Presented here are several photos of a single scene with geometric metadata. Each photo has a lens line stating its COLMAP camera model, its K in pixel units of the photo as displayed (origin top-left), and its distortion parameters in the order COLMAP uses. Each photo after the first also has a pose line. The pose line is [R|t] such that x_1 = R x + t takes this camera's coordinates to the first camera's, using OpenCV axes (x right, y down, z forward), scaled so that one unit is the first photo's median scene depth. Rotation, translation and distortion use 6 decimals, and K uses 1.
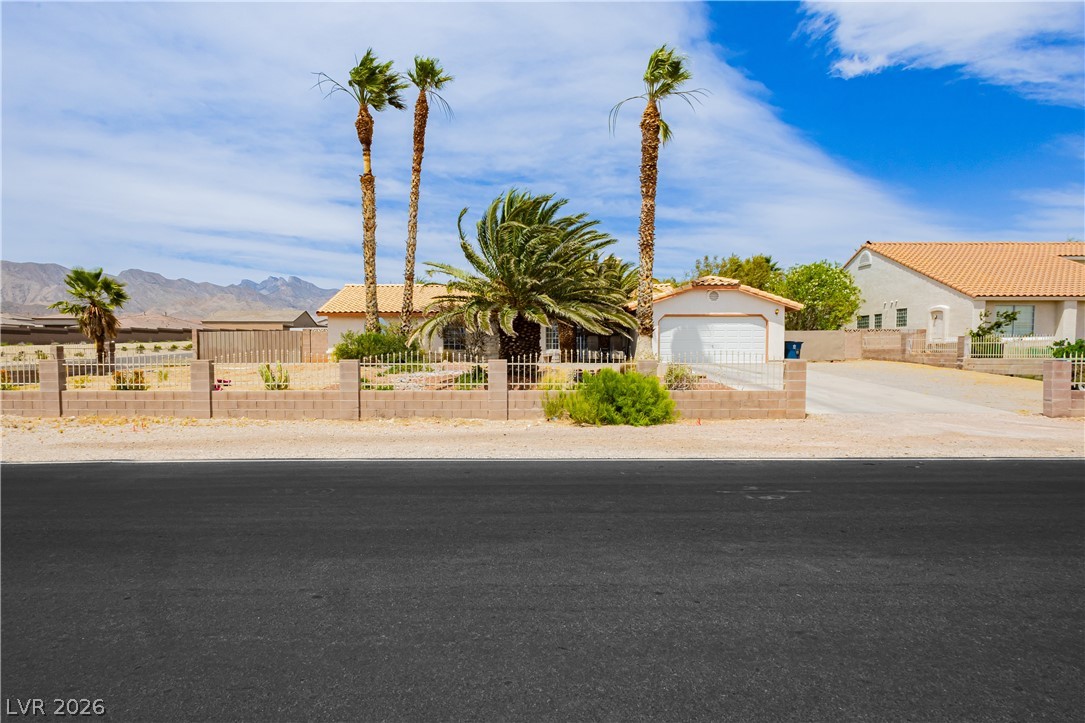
lens RADIAL K [[709.7, 0, 538.6], [0, 709.7, 369.8], [0, 0, 1]] dist [0.005094, 0.007068]
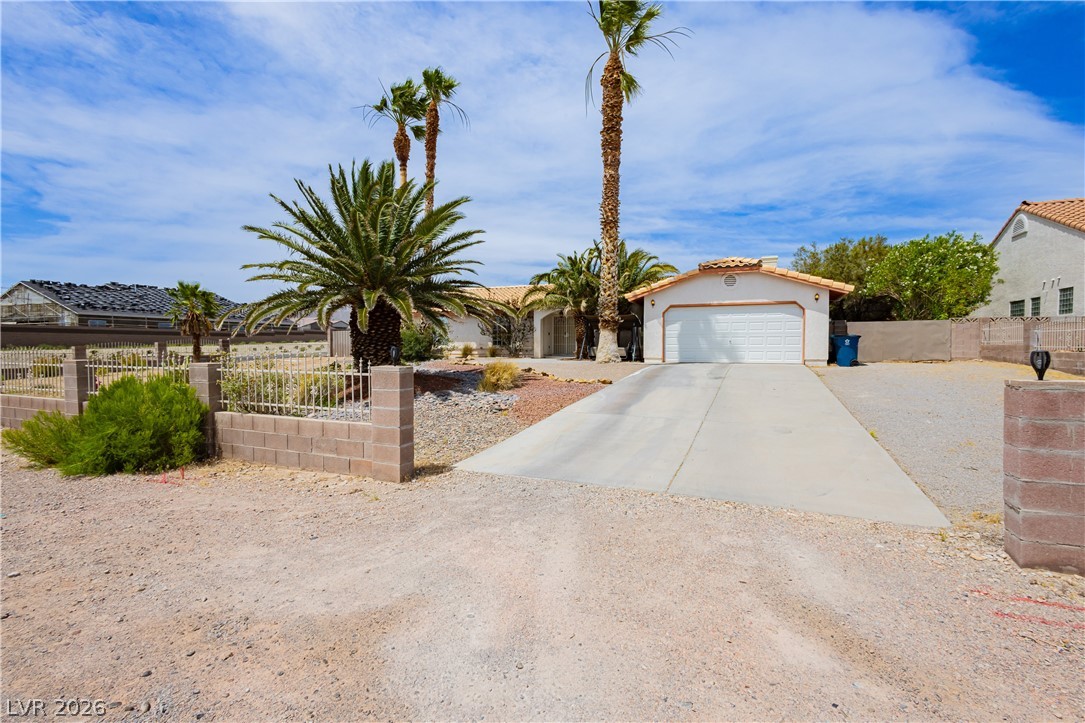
lens RADIAL K [[508.5, 0, 533.3], [0, 508.5, 356.8], [0, 0, 1]] dist [-0.001102, 0.000401]
pose [[0.892520, 0.015222, -0.450751, 0.305316], [-0.016071, 0.999869, 0.001944, -0.011822], [0.450721, 0.005509, 0.892648, 0.358142]]
